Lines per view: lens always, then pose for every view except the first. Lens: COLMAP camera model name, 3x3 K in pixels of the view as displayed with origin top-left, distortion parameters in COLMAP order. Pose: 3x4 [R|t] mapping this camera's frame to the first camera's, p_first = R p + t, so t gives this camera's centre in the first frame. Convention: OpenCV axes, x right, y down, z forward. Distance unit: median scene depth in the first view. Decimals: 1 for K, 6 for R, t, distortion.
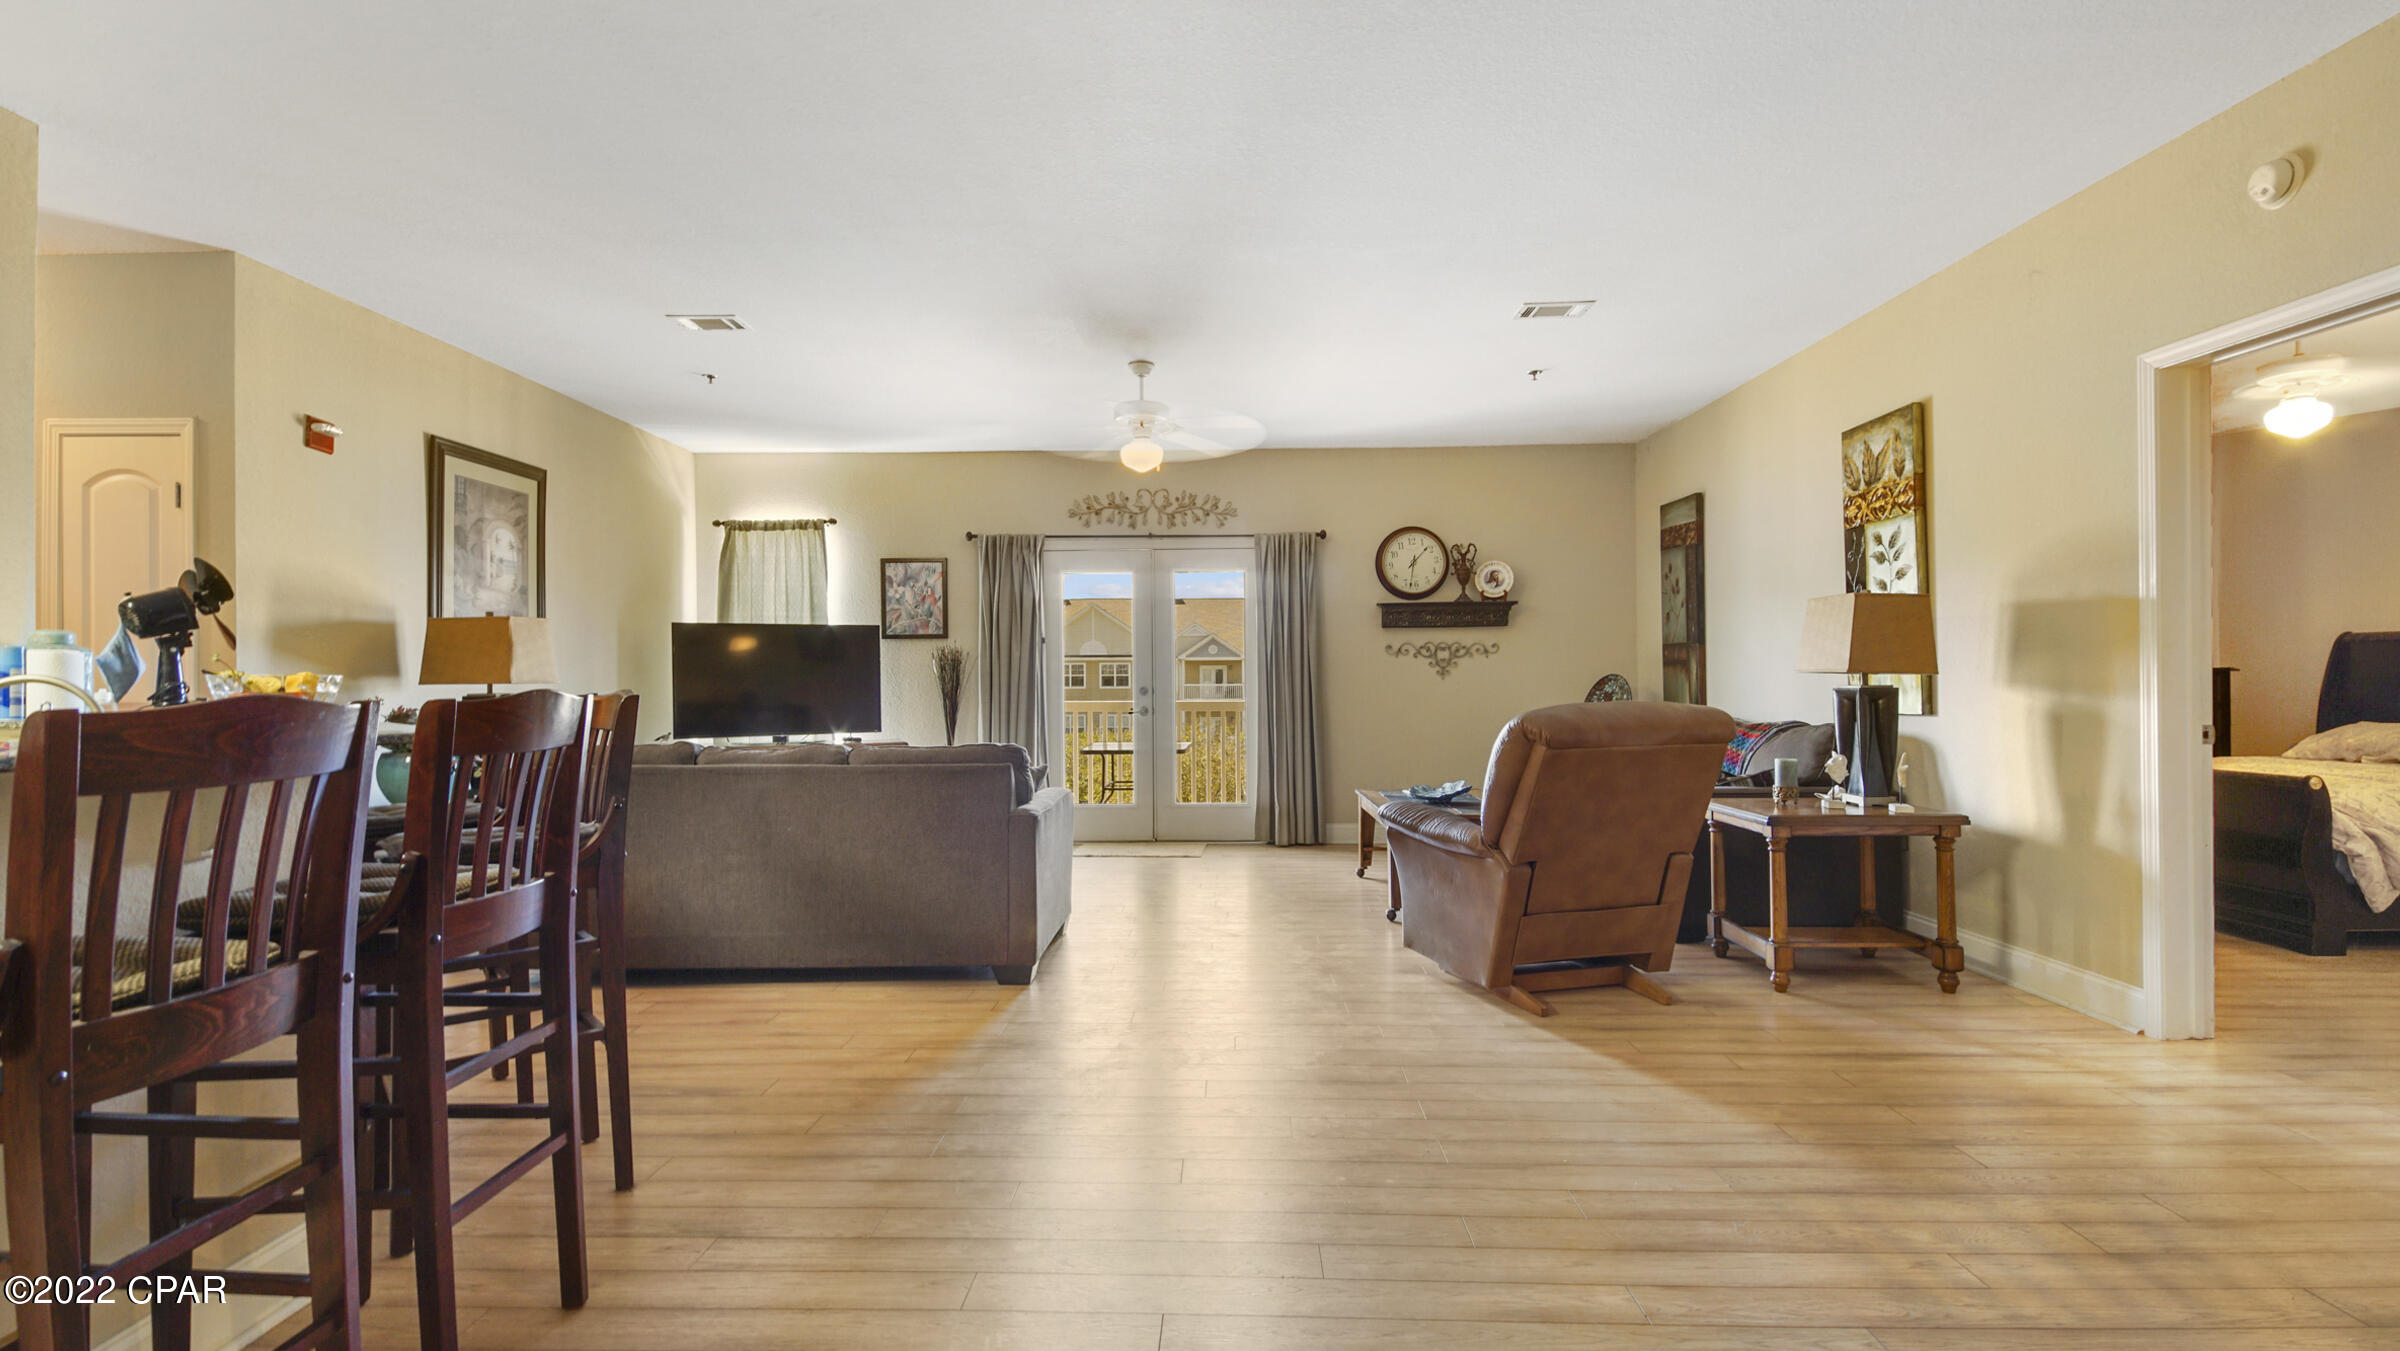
lens RADIAL K [[1065.1, 0, 1190.0], [0, 1065.1, 671.6], [0, 0, 1]] dist [0.024238, -0.015258]
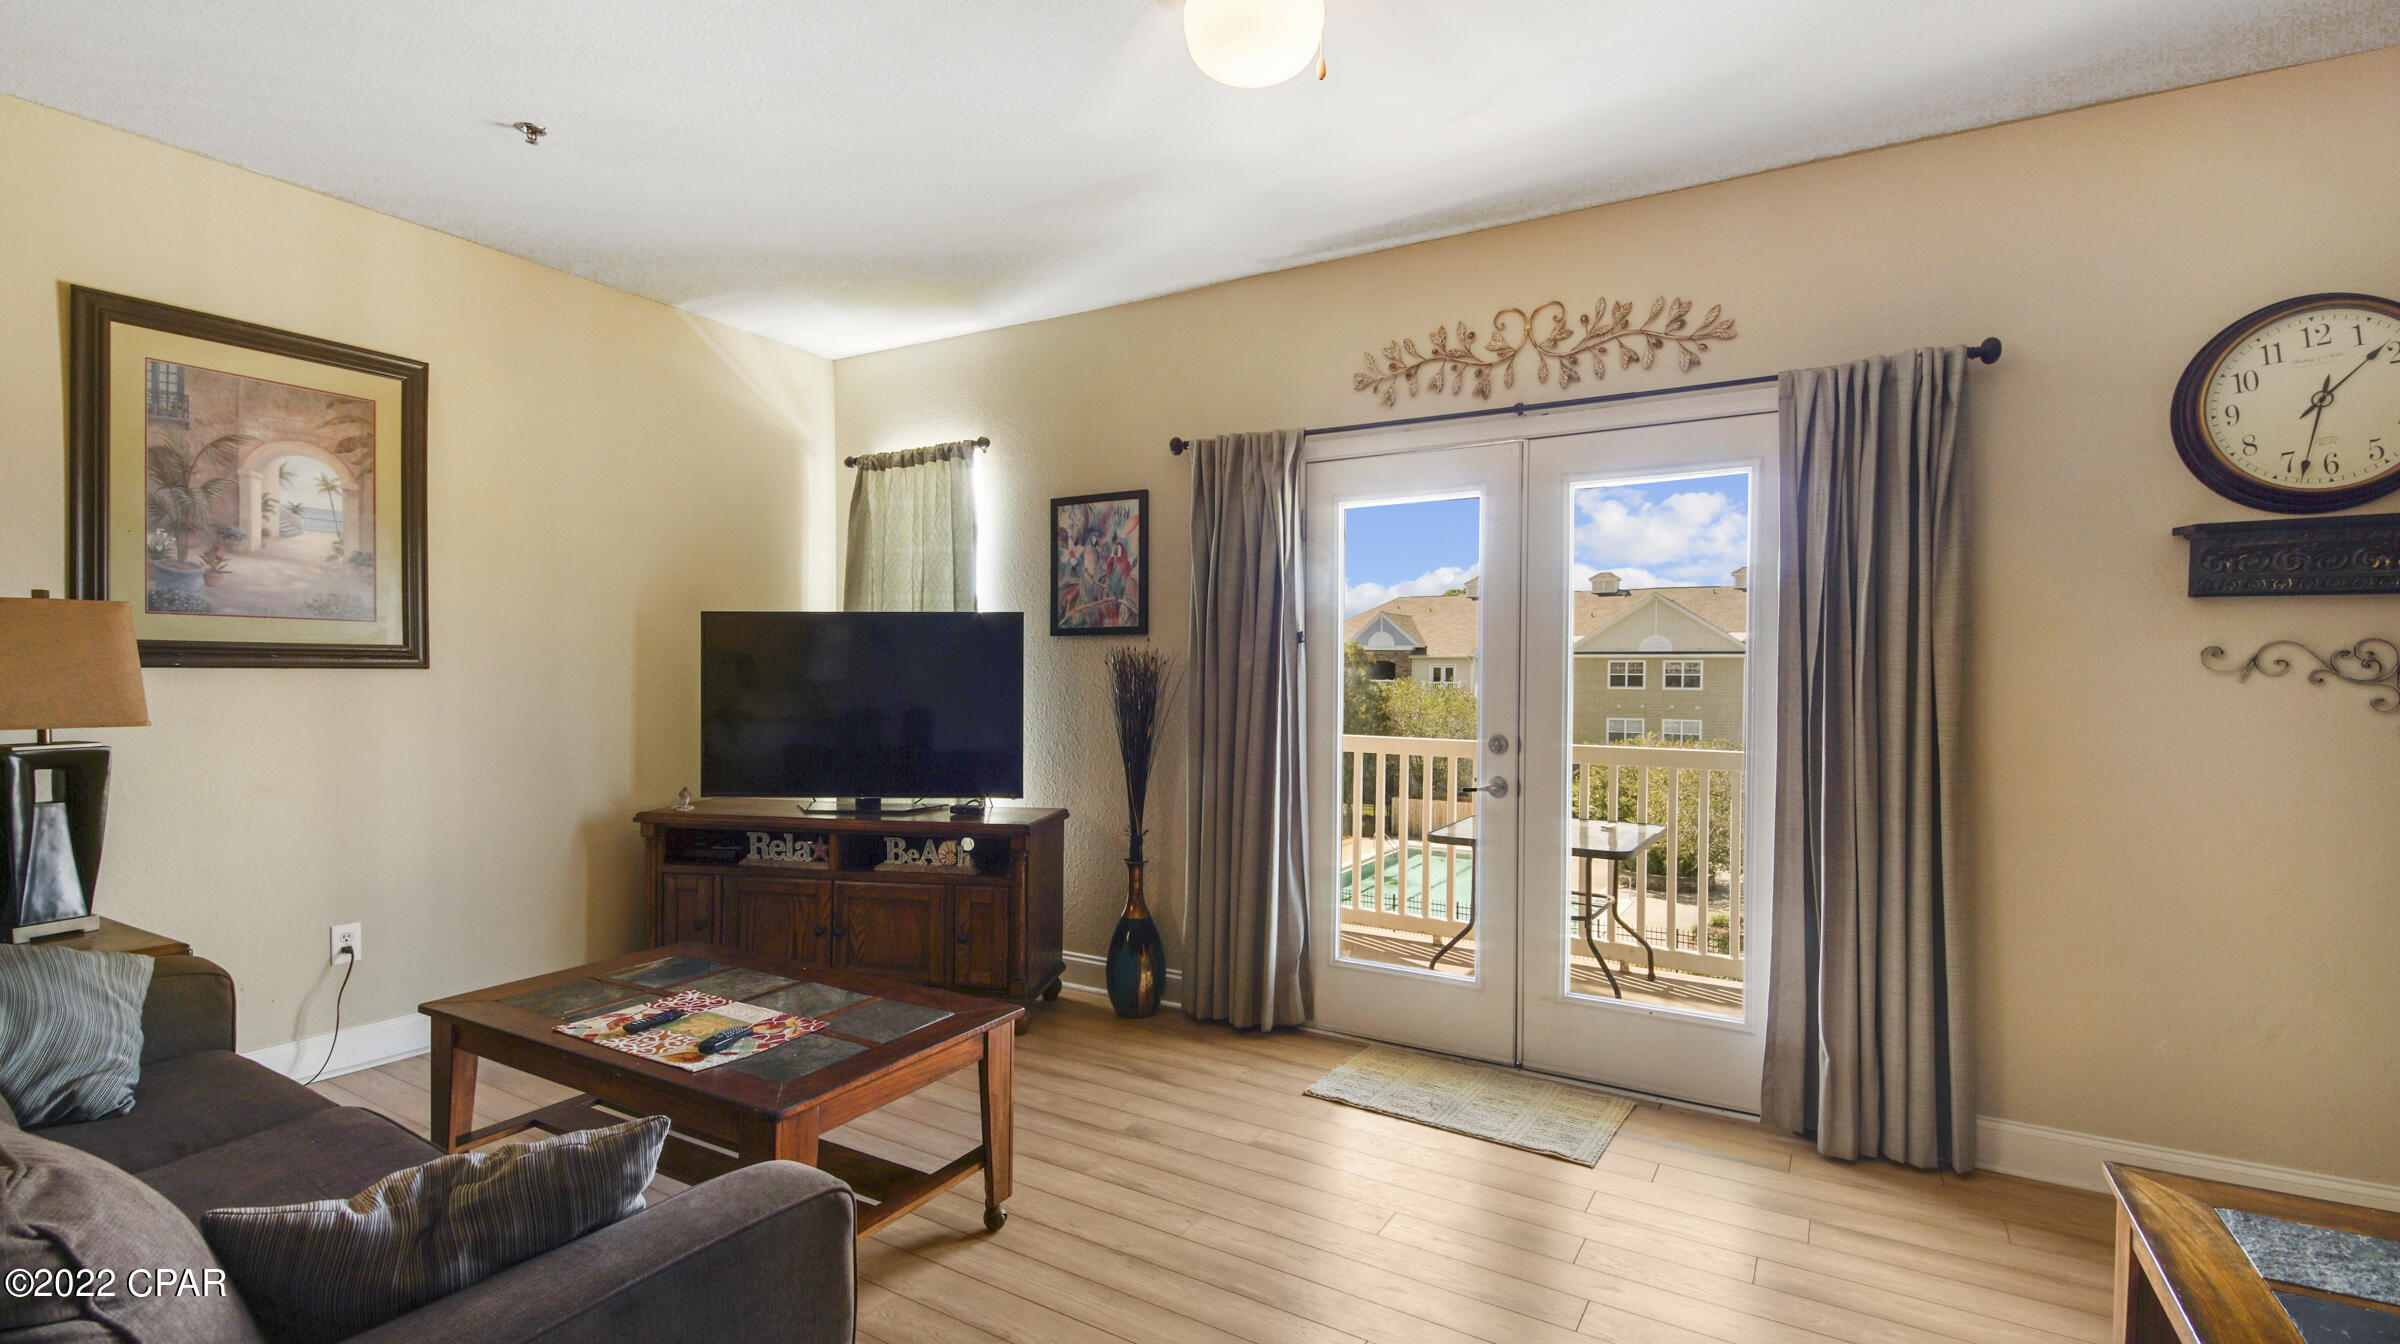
lens RADIAL K [[1065.1, 0, 1190.3], [0, 1065.1, 691.6], [0, 0, 1]] dist [0.024238, -0.015258]
pose [[0.871657, 0.021508, -0.489644, 0.067299], [-0.009871, 0.999604, 0.026336, -0.016222], [0.490017, -0.018123, 0.871524, 0.527899]]
